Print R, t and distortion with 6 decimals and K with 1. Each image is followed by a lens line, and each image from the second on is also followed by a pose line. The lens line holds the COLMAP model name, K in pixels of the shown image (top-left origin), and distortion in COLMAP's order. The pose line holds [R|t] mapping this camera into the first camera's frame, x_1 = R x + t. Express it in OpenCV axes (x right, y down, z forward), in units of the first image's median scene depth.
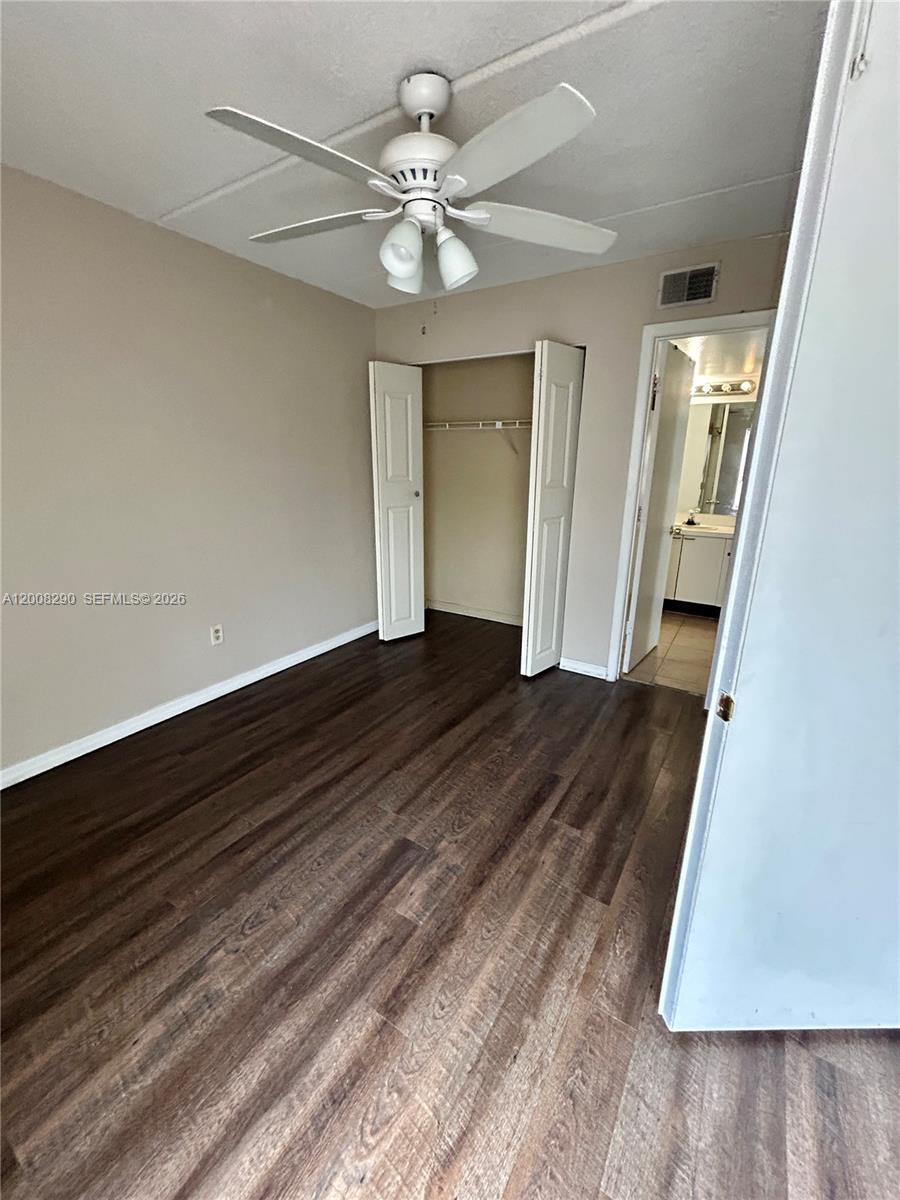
lens RADIAL K [[485.8, 0, 455.1], [0, 485.8, 598.3], [0, 0, 1]] dist [-0.001267, 0.000513]
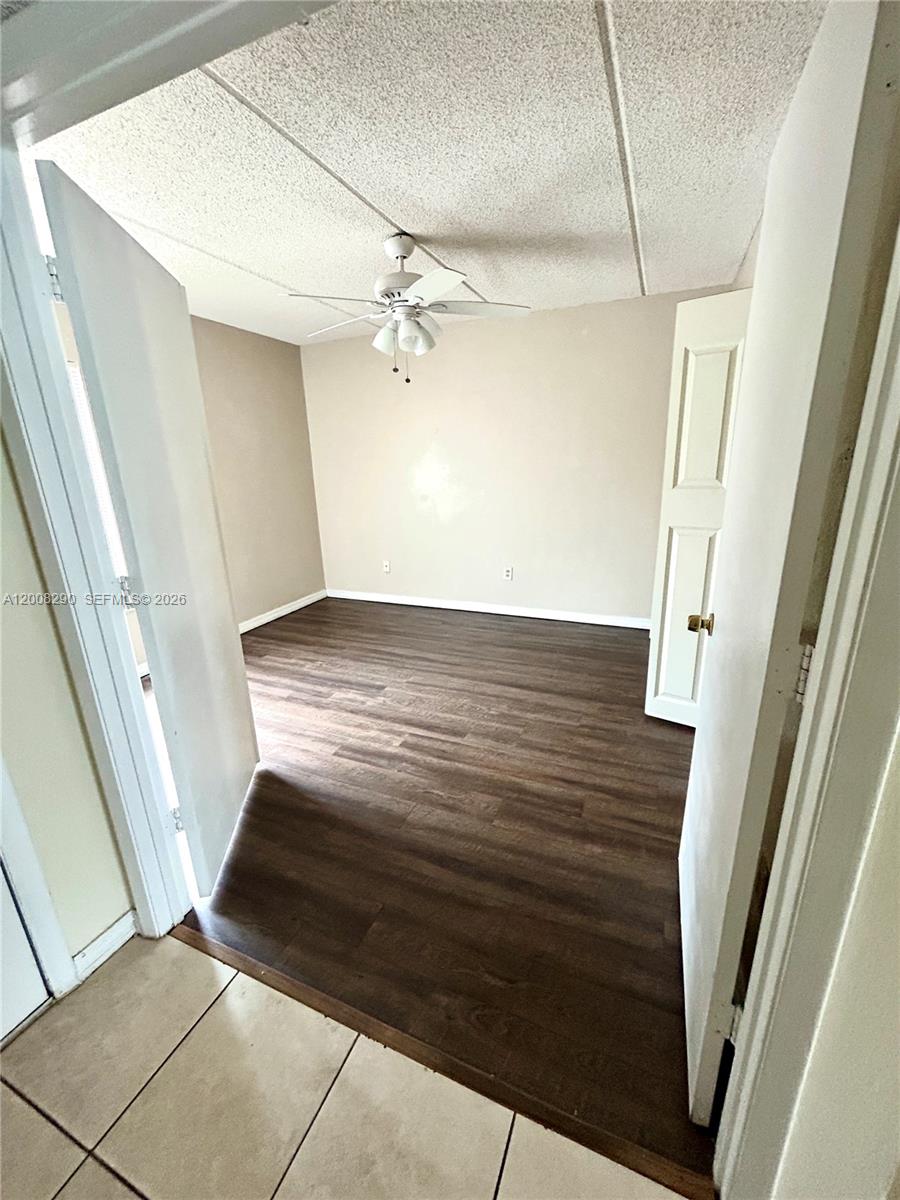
lens RADIAL K [[485.8, 0, 455.2], [0, 485.8, 600.5], [0, 0, 1]] dist [-0.001267, 0.000513]
pose [[0.166562, 0.271278, -0.947979, 1.480558], [-0.246191, 0.942402, 0.226426, -0.230923], [0.954802, 0.195670, 0.223755, 0.816130]]
